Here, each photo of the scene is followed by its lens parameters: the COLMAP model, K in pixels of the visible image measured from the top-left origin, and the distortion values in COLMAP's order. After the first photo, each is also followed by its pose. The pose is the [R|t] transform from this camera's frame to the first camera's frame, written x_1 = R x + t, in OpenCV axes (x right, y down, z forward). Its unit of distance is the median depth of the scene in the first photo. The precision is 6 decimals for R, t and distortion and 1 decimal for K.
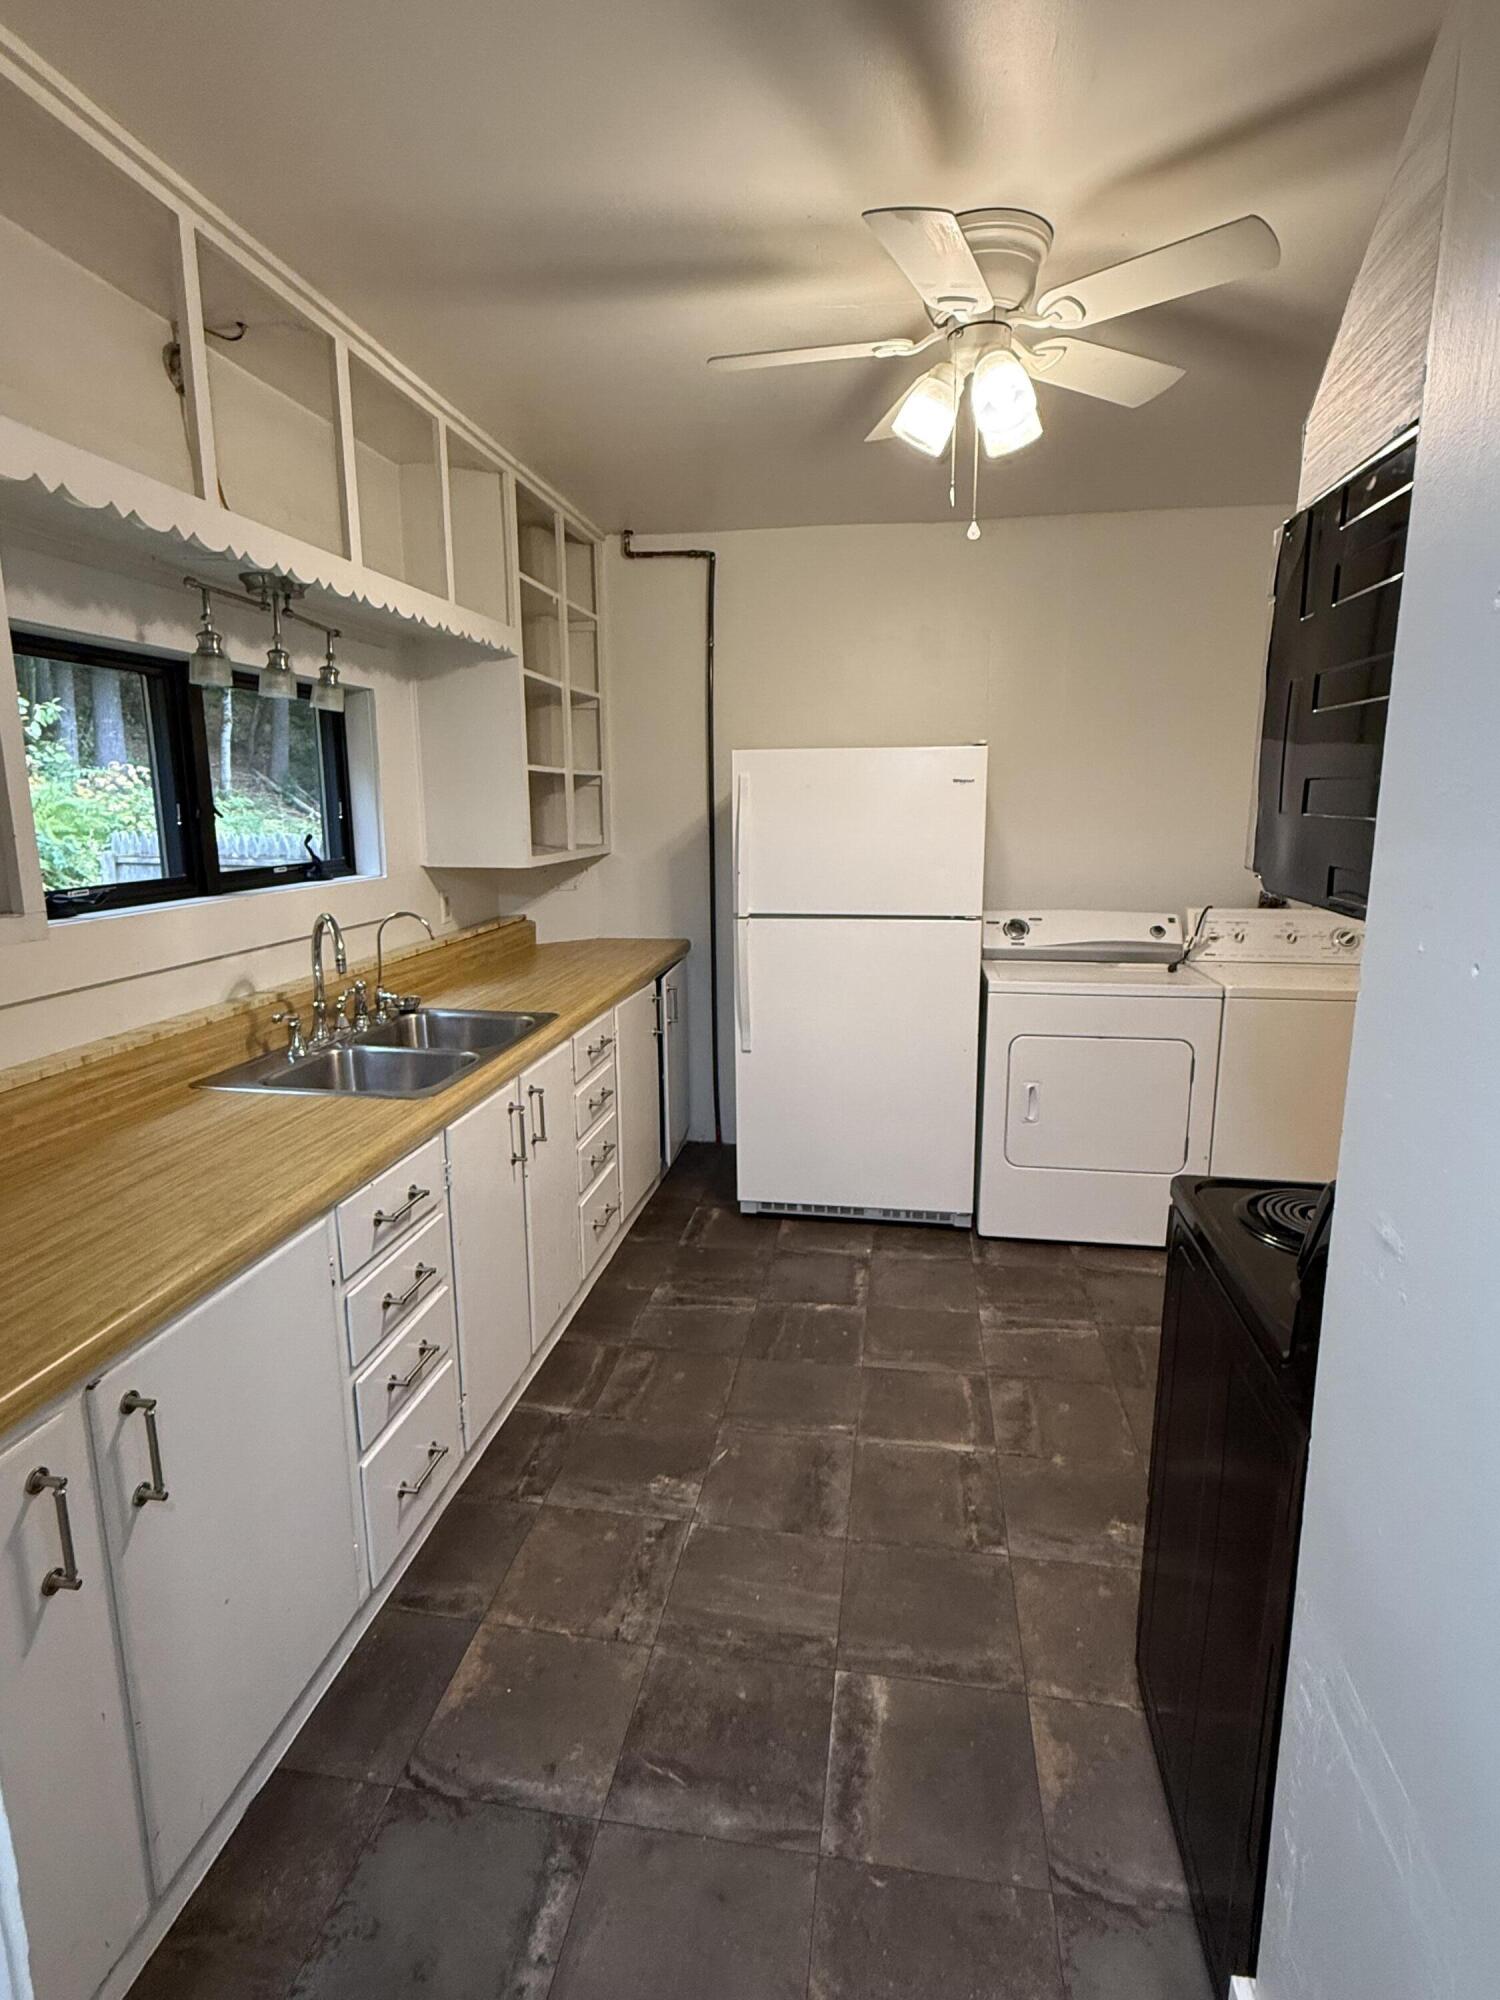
lens RADIAL K [[1045.4, 0, 746.2], [0, 1045.4, 996.6], [0, 0, 1]] dist [-0.001074, -0.000320]
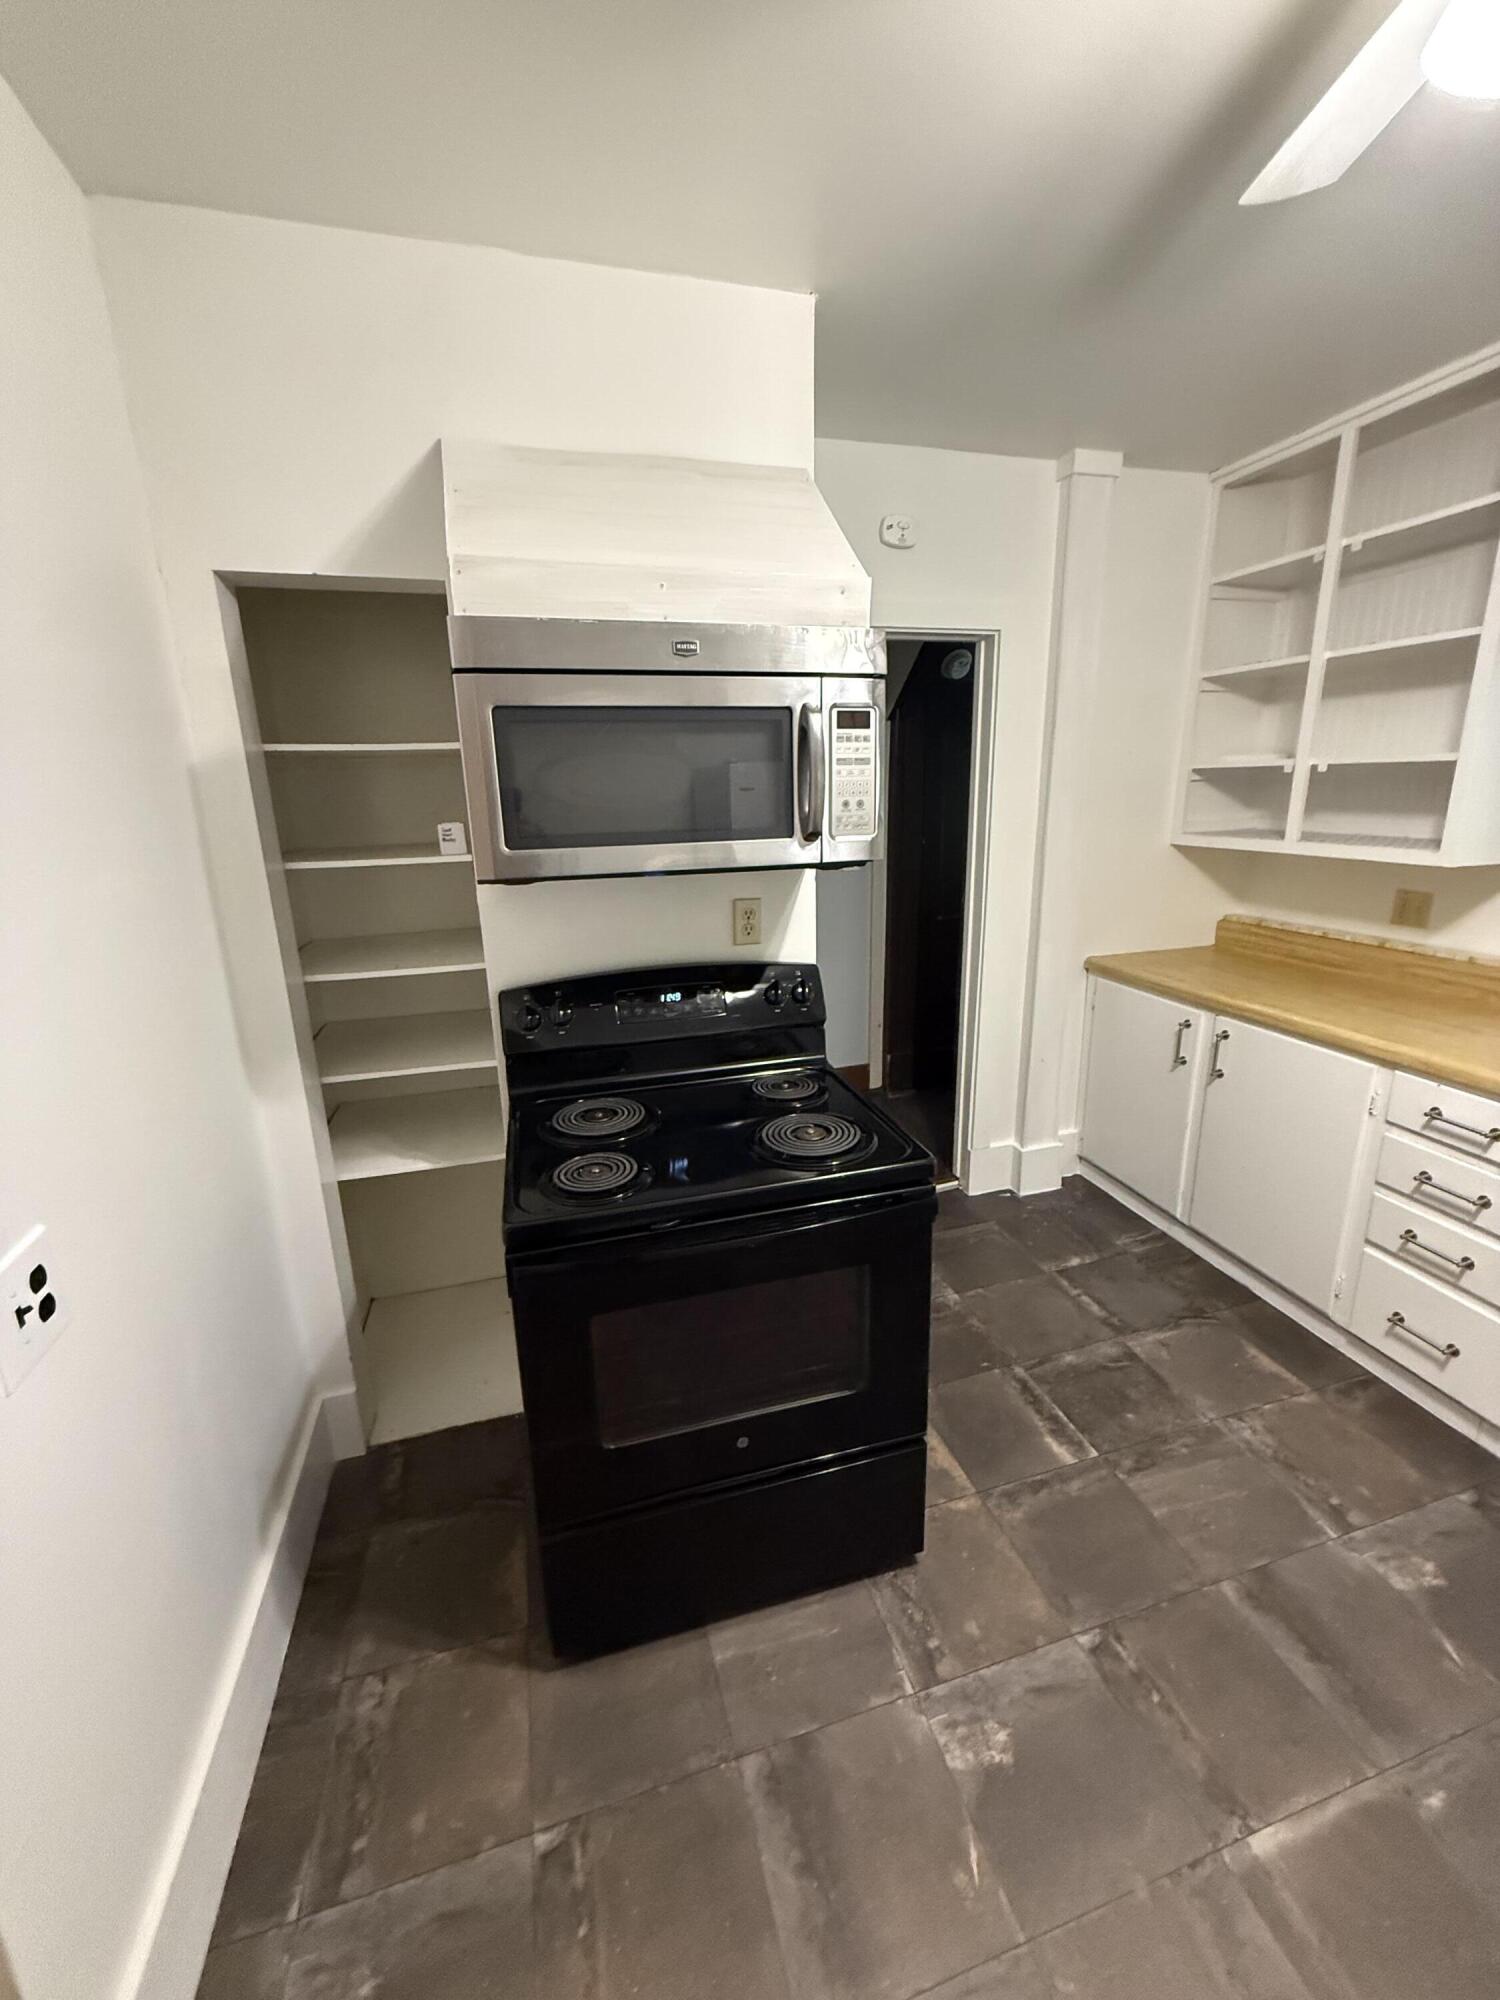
lens RADIAL K [[795.2, 0, 751.2], [0, 795.2, 997.4], [0, 0, 1]] dist [0.001278, -0.000053]
pose [[-0.906446, 0.131888, -0.401200, 0.835332], [-0.056427, 0.903646, 0.424547, -0.305417], [0.418535, 0.407468, -0.811664, 1.417084]]
